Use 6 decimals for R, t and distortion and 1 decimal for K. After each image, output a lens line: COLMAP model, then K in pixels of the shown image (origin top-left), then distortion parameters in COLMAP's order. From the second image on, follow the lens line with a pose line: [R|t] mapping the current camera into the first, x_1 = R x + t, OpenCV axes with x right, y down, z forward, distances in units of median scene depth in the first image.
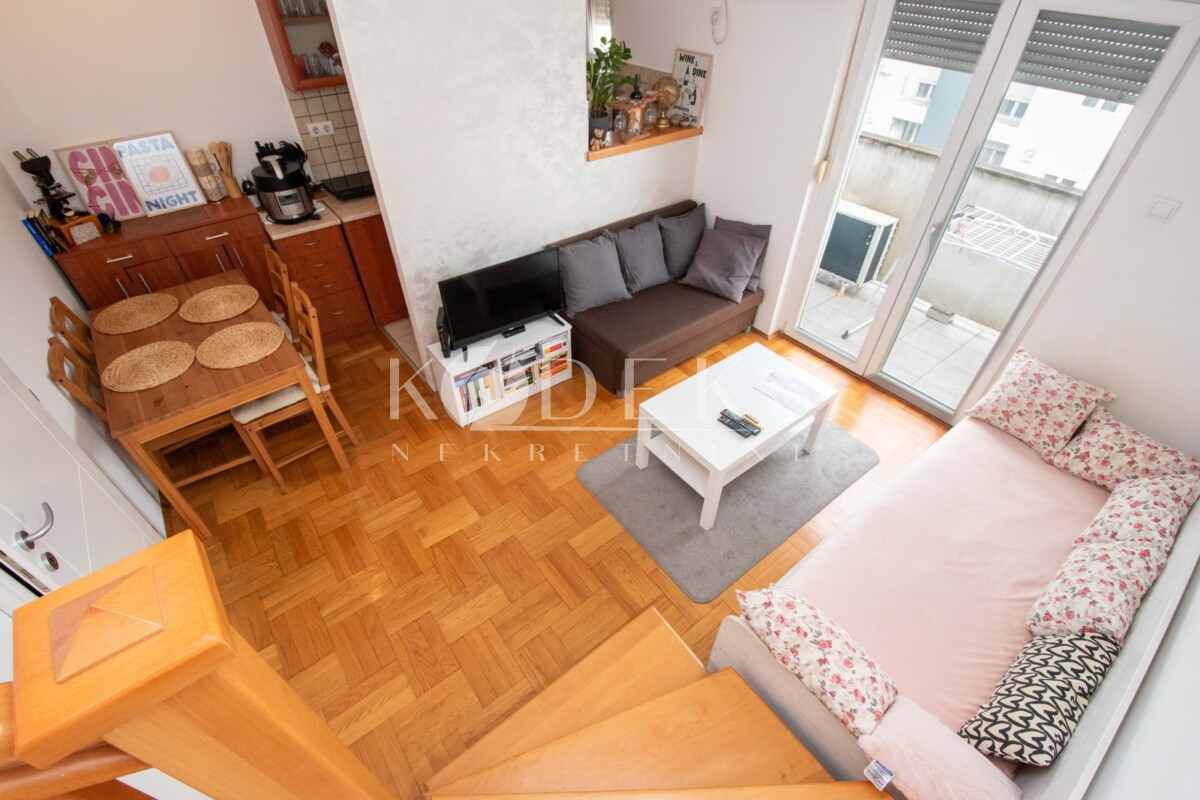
lens RADIAL K [[545.2, 0, 596.8], [0, 545.2, 406.3], [0, 0, 1]] dist [0.012739, -0.002856]
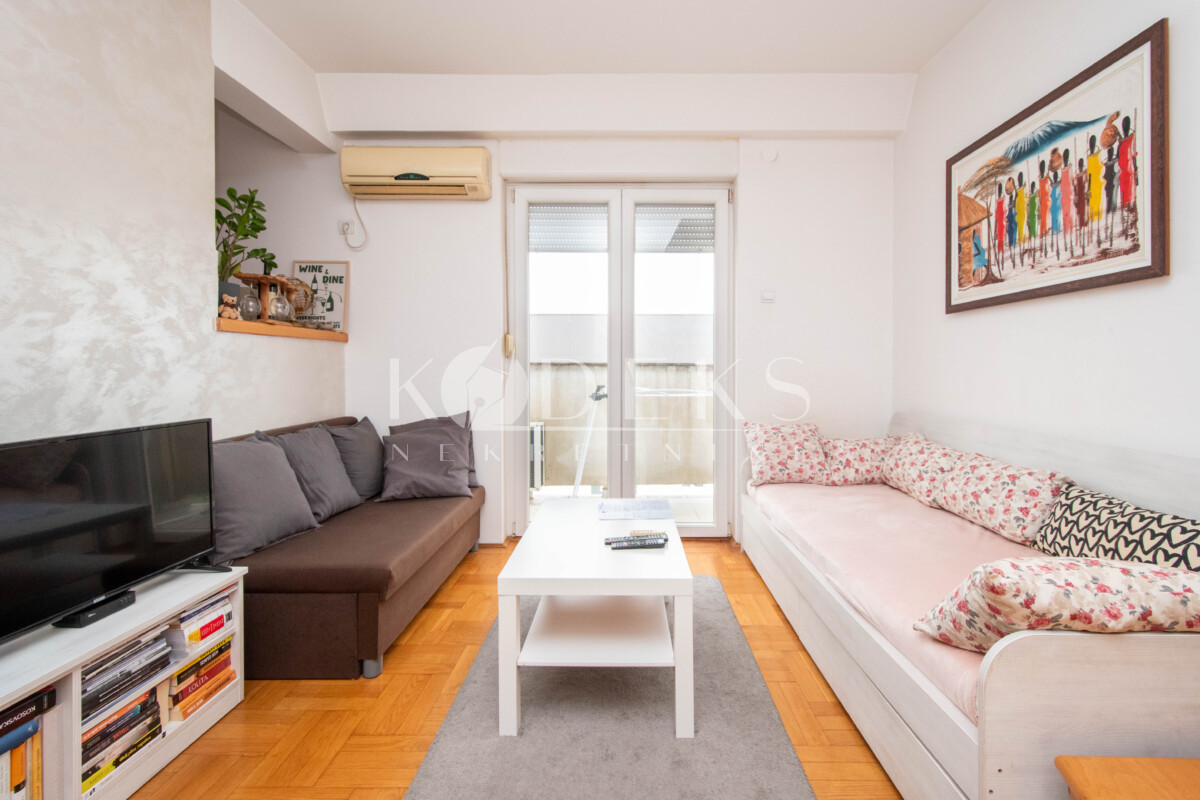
lens RADIAL K [[545.2, 0, 596.7], [0, 545.2, 395.6], [0, 0, 1]] dist [0.012739, -0.002856]
pose [[0.611555, -0.008349, 0.791158, -0.268569], [0.532417, 0.744015, -0.403701, 0.122905], [-0.585263, 0.668111, 0.459451, 0.494295]]
